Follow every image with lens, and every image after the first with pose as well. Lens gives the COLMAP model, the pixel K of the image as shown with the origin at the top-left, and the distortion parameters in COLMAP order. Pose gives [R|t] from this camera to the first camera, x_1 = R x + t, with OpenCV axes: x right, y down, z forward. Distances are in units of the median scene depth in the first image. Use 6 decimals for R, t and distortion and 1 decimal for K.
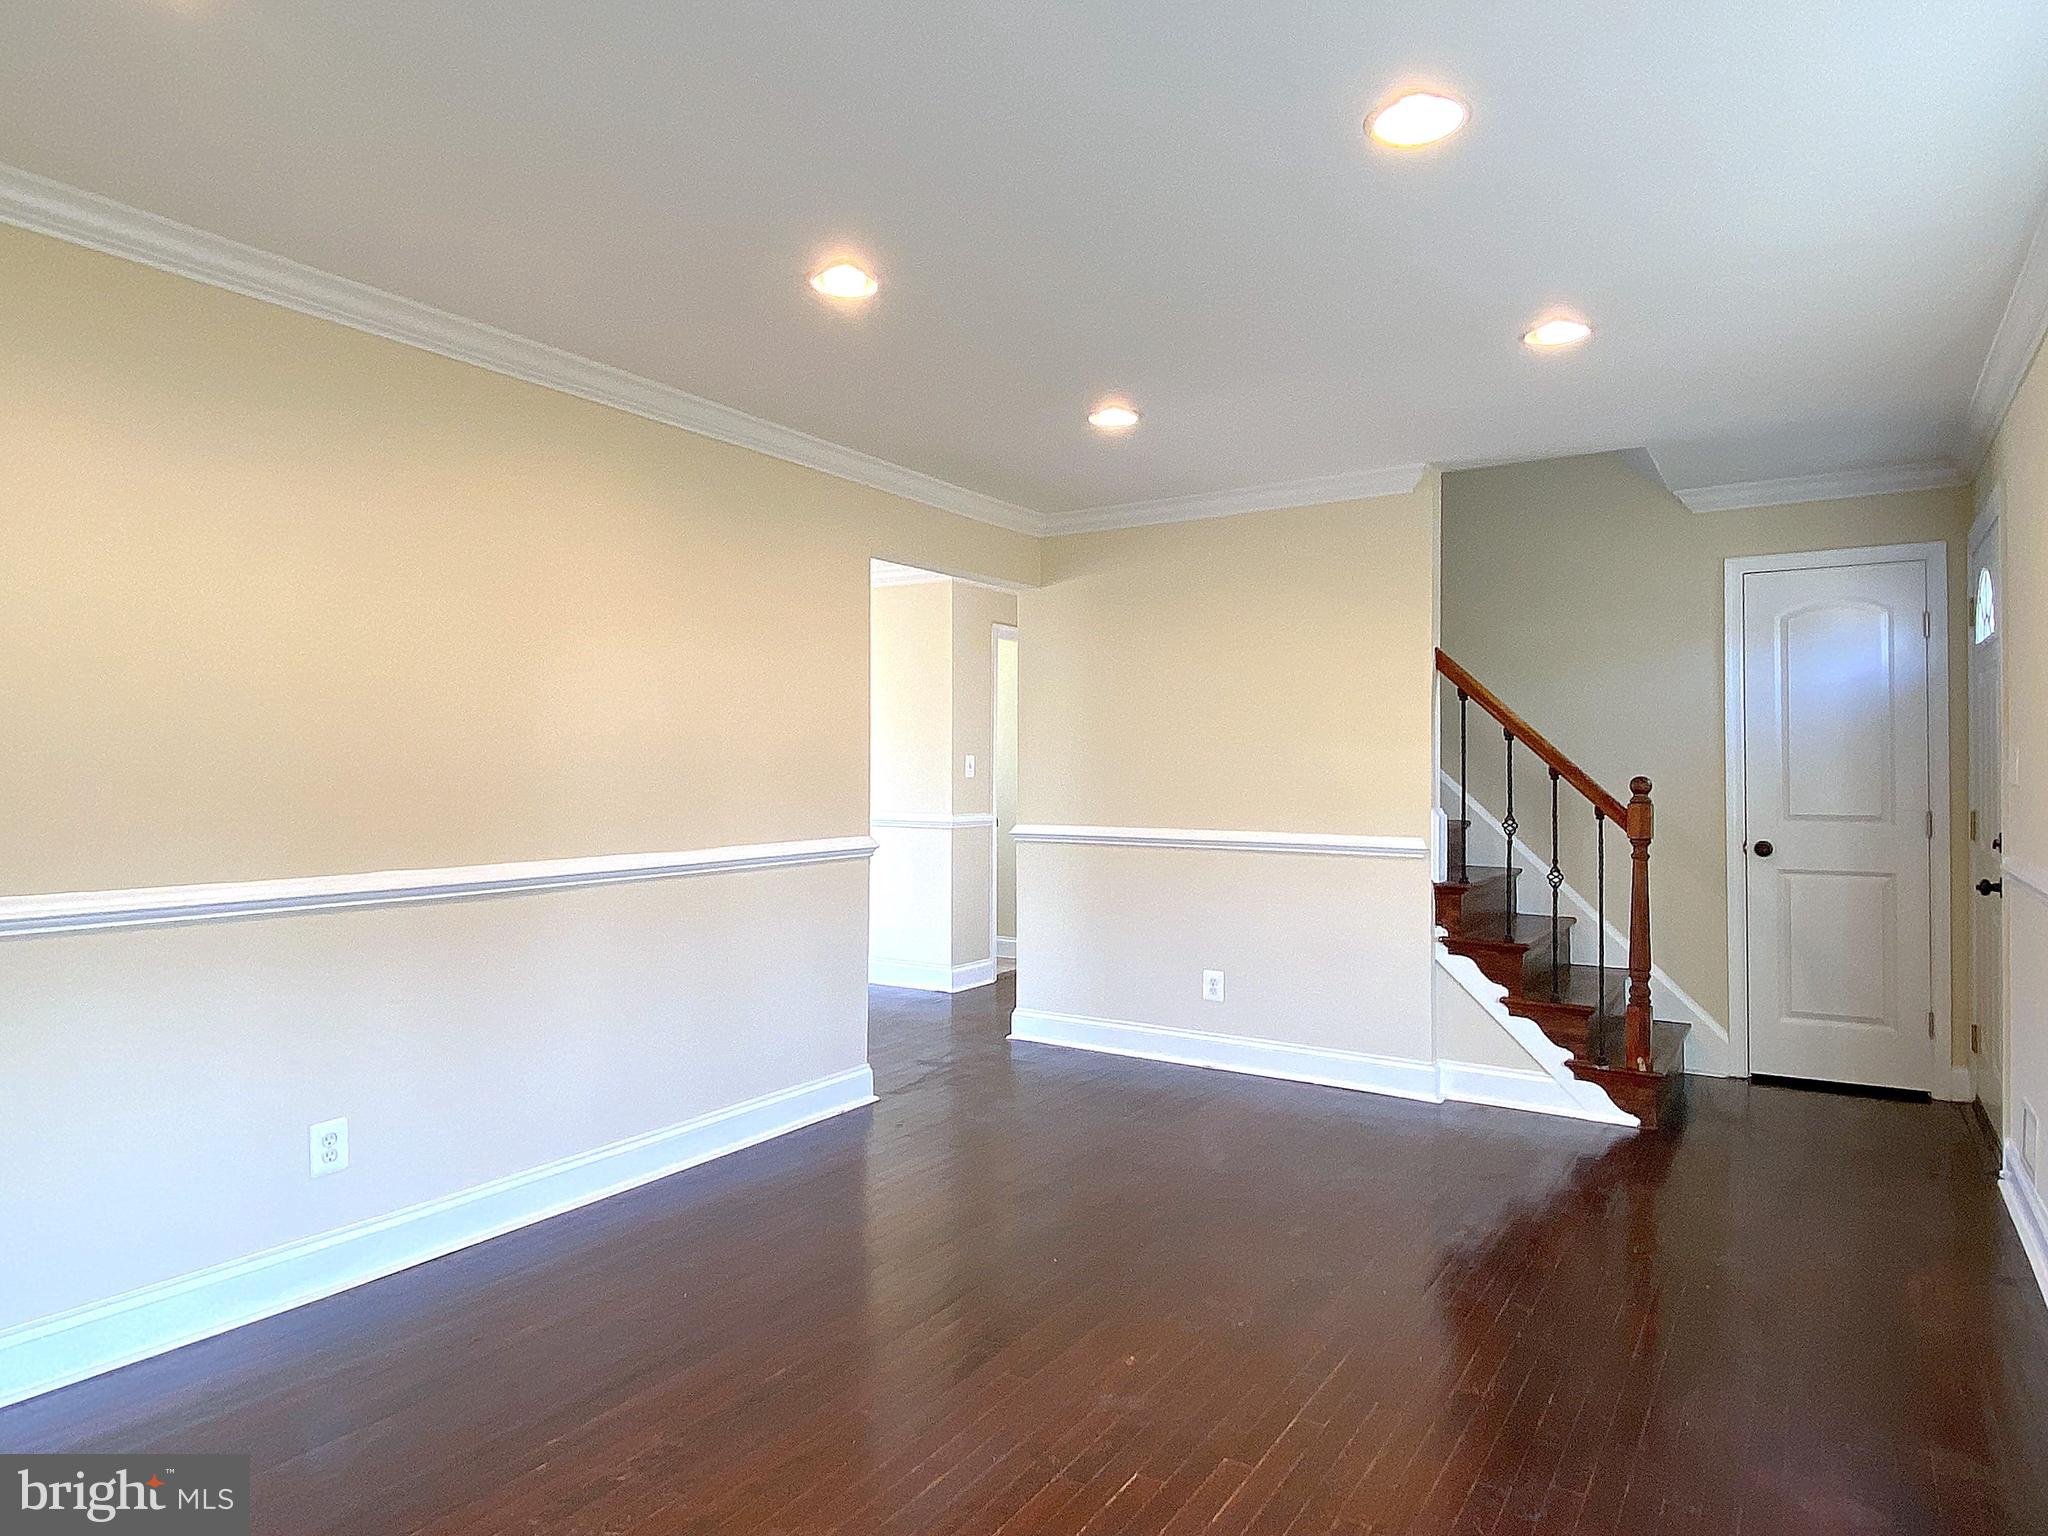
lens RADIAL K [[1254.0, 0, 1034.2], [0, 1254.0, 764.9], [0, 0, 1]] dist [0.039839, -0.025142]
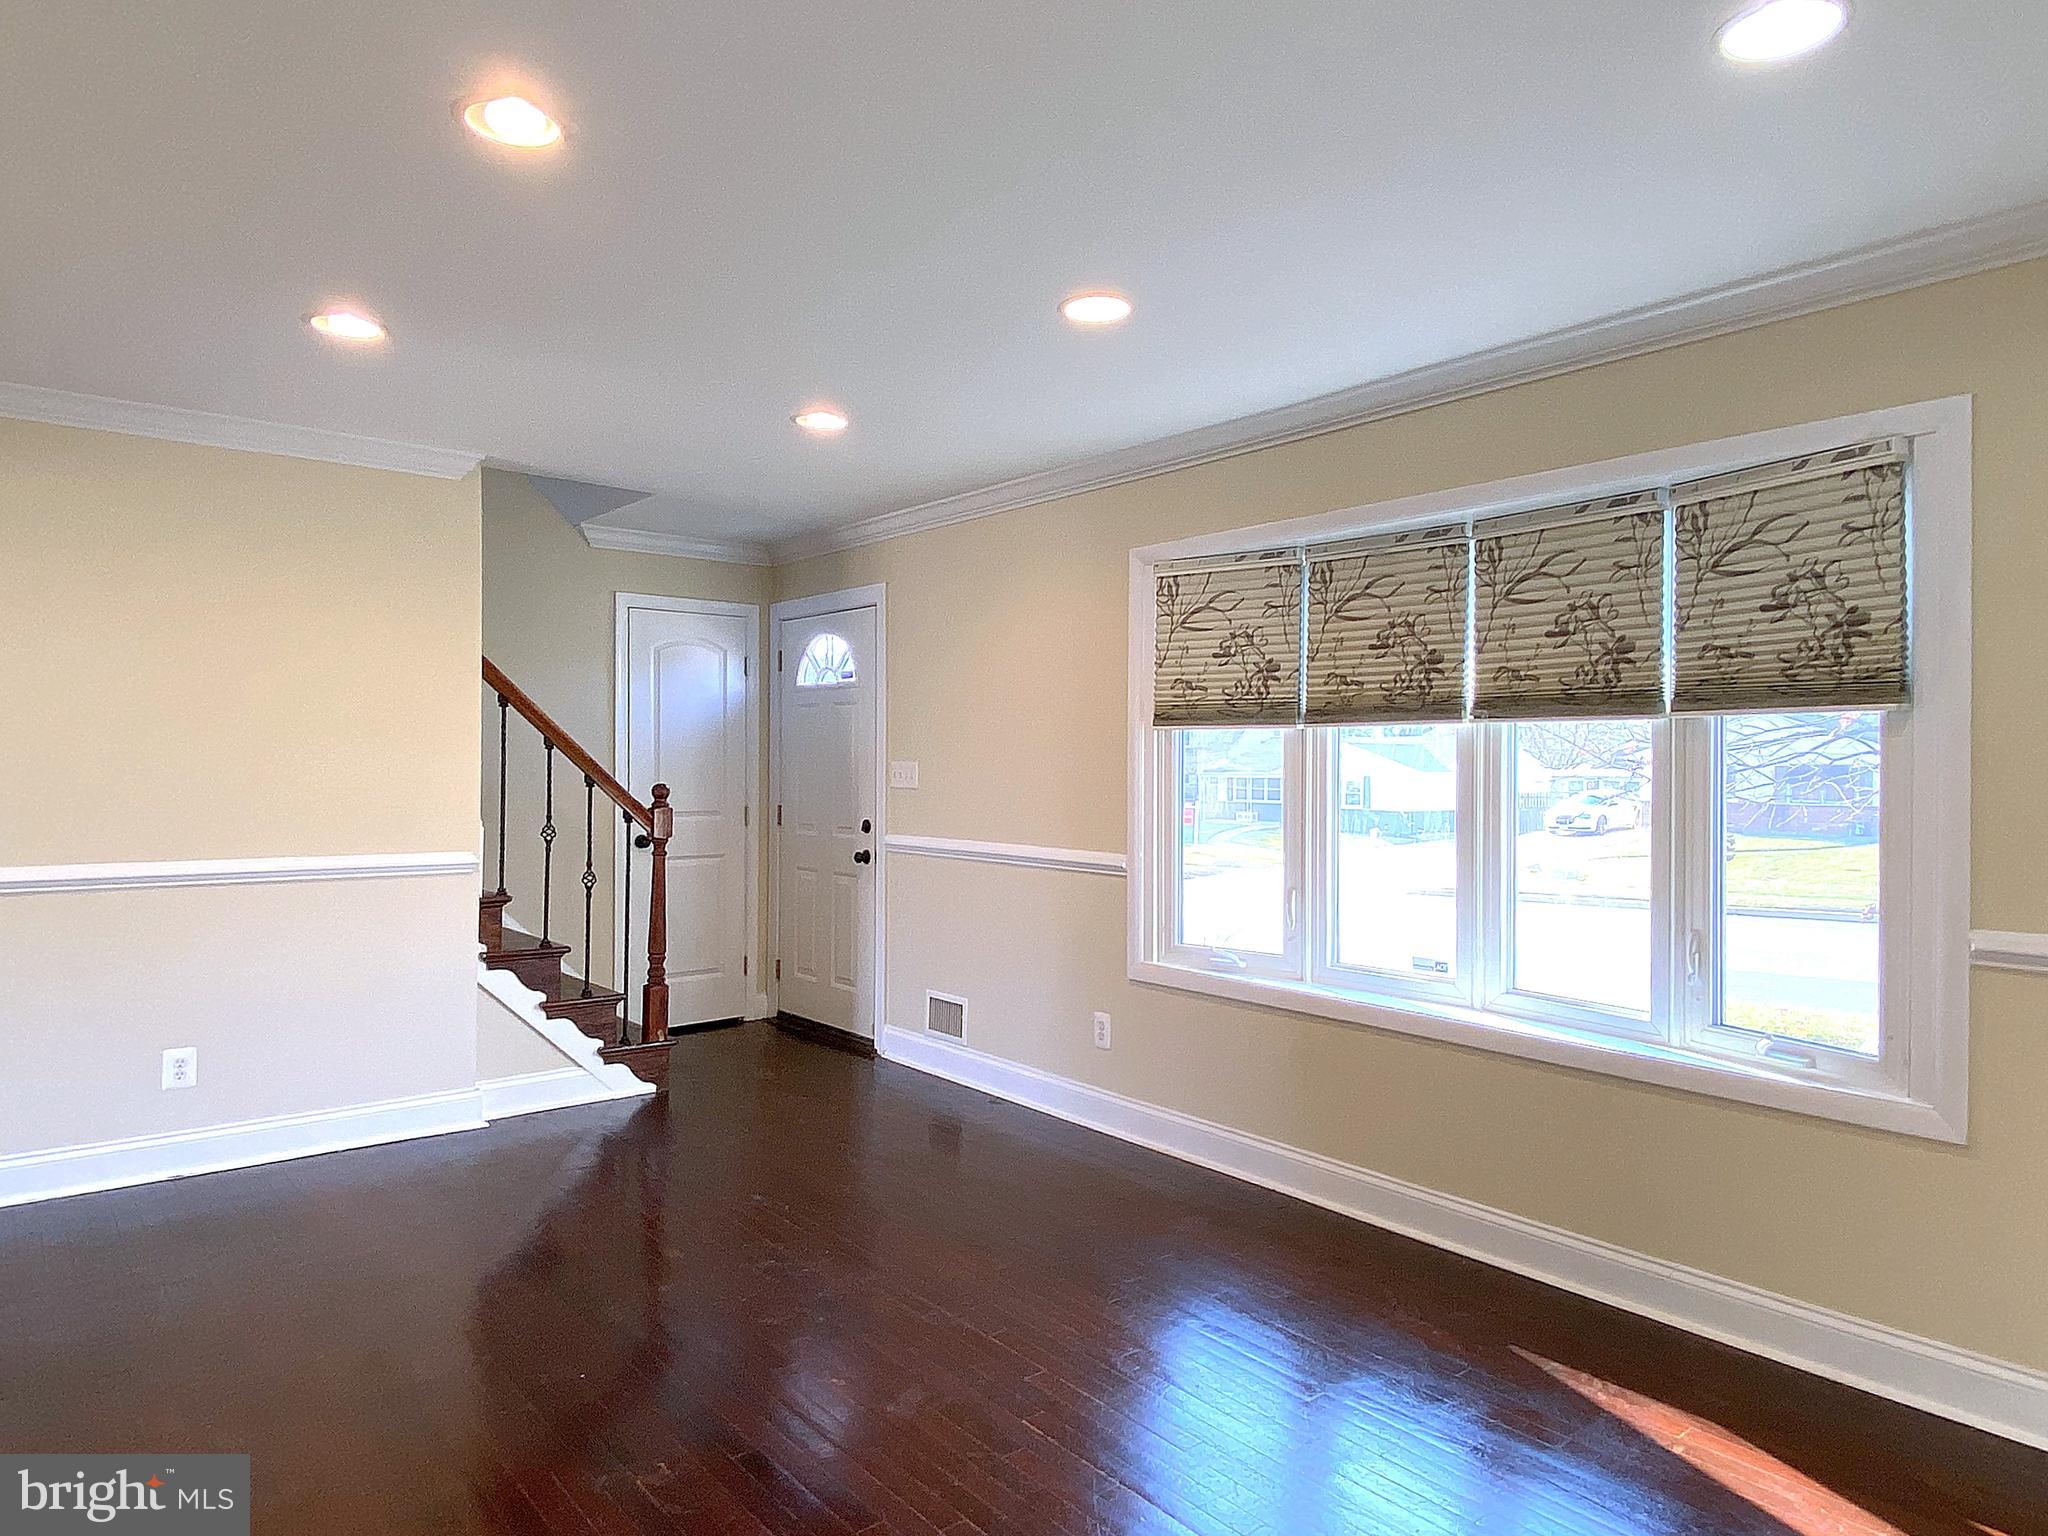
lens RADIAL K [[1254.0, 0, 1017.1], [0, 1254.0, 766.9], [0, 0, 1]] dist [0.039839, -0.025142]
pose [[0.324659, -0.002409, 0.945828, -0.456608], [-0.003270, 0.999988, 0.003670, -0.009830], [-0.945826, -0.004284, 0.324647, 0.309180]]
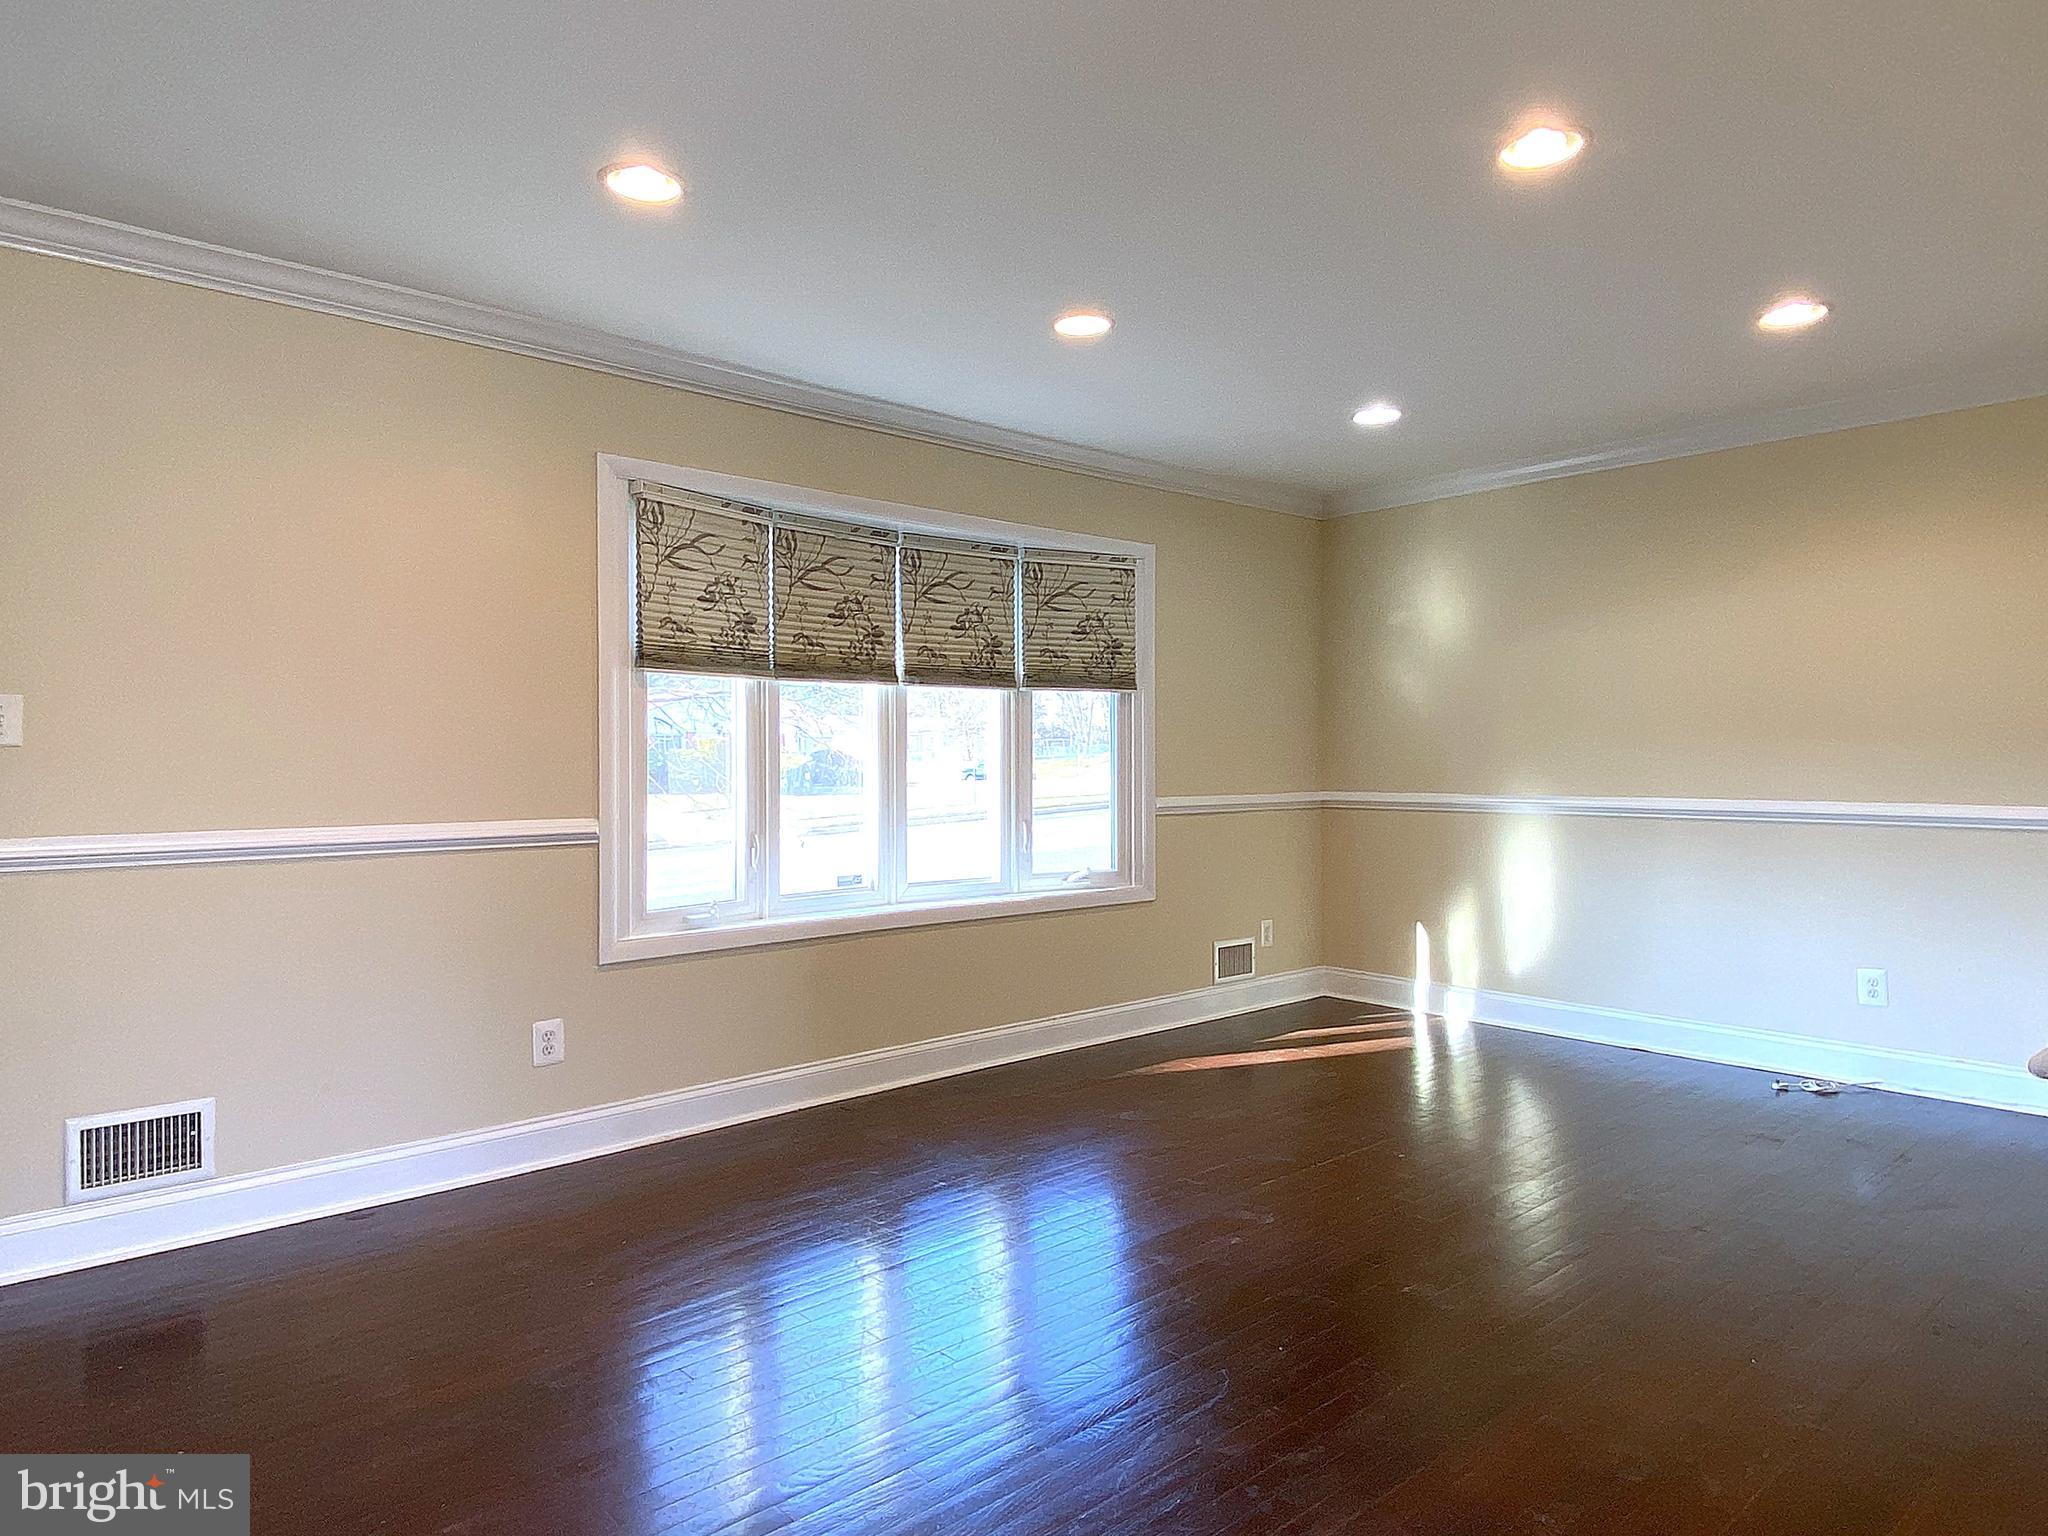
lens RADIAL K [[1254.0, 0, 1006.4], [0, 1254.0, 767.8], [0, 0, 1]] dist [0.039839, -0.025142]
pose [[-0.958546, -0.005821, 0.284880, -0.011491], [-0.001805, 0.999895, 0.014356, 0.015813], [-0.284934, 0.013246, -0.958456, 1.223585]]
